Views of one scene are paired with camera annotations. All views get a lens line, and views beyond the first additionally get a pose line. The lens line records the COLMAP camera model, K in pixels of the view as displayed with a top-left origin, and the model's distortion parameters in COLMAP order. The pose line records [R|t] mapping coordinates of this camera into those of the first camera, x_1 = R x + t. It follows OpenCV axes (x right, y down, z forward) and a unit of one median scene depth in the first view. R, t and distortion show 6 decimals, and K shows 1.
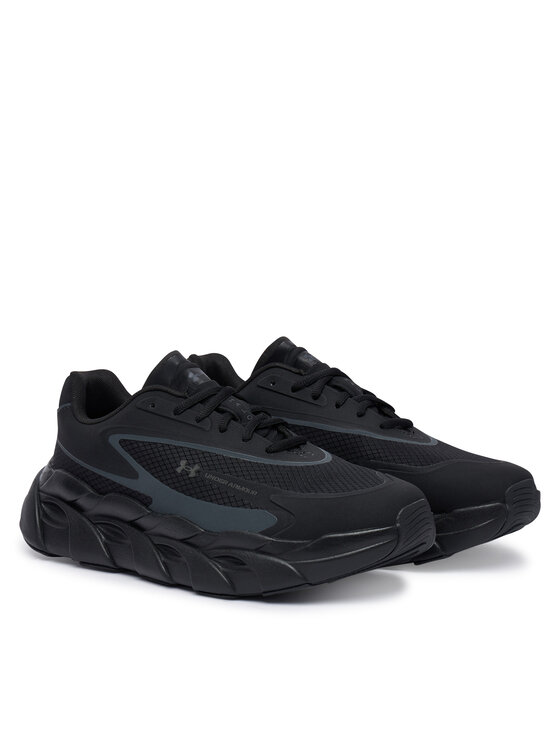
lens RADIAL K [[2152.9, 0, 280.1], [0, 2152.9, 372.9], [0, 0, 1]] dist [-0.009183, 0.000000]
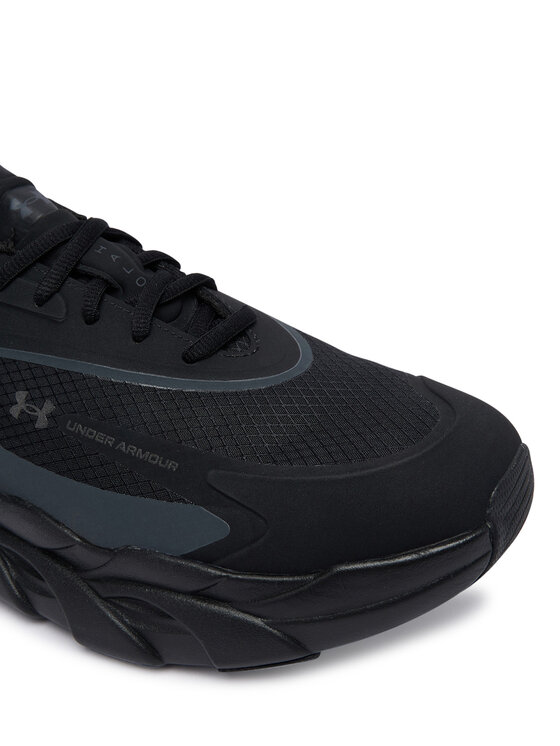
lens RADIAL K [[925.6, 0, 277.6], [0, 925.6, 374.2], [0, 0, 1]] dist [0.034367, 0.000000]
pose [[0.987720, -0.127777, 0.089901, -0.004612], [0.092761, 0.942648, 0.320640, -0.026922], [-0.125716, -0.308363, 0.942925, 0.787582]]
